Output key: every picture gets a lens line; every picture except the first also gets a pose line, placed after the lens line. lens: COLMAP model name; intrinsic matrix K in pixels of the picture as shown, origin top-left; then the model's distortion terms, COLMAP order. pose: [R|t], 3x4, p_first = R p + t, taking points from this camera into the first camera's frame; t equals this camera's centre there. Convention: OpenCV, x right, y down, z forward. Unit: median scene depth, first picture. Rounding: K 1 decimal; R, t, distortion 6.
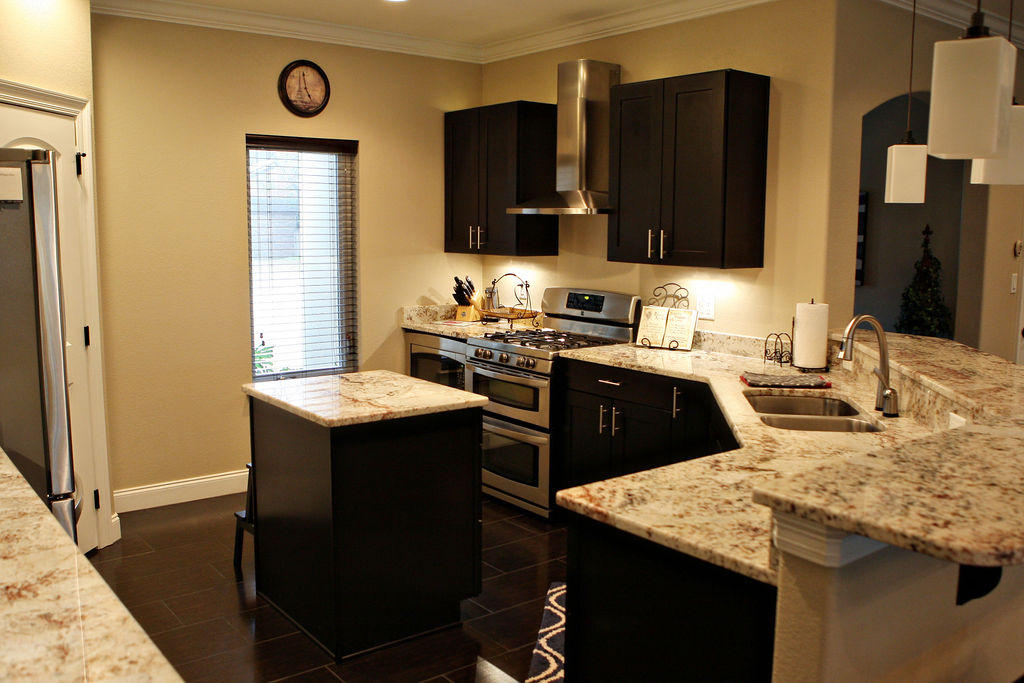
lens RADIAL K [[907.1, 0, 512.6], [0, 907.1, 340.7], [0, 0, 1]] dist [-0.107766, 0.087295]
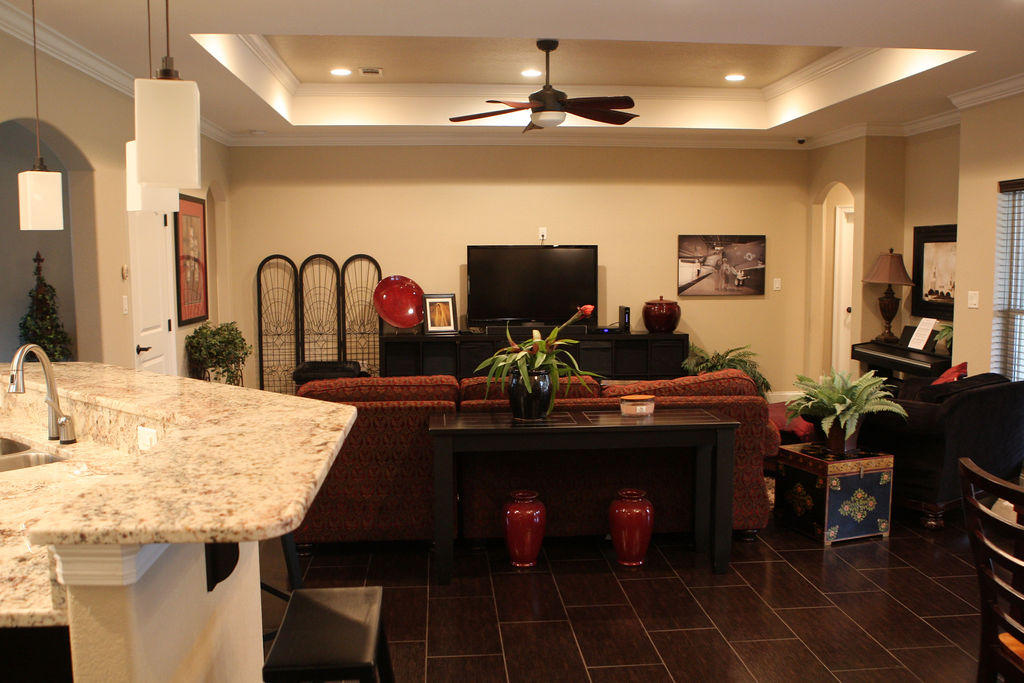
lens RADIAL K [[907.1, 0, 514.0], [0, 907.1, 341.1], [0, 0, 1]] dist [-0.107766, 0.087295]
pose [[0.556906, -0.096570, 0.824942, -0.197979], [0.122072, 0.991949, 0.033711, -0.001920], [-0.821556, 0.081928, 0.564211, 0.042431]]
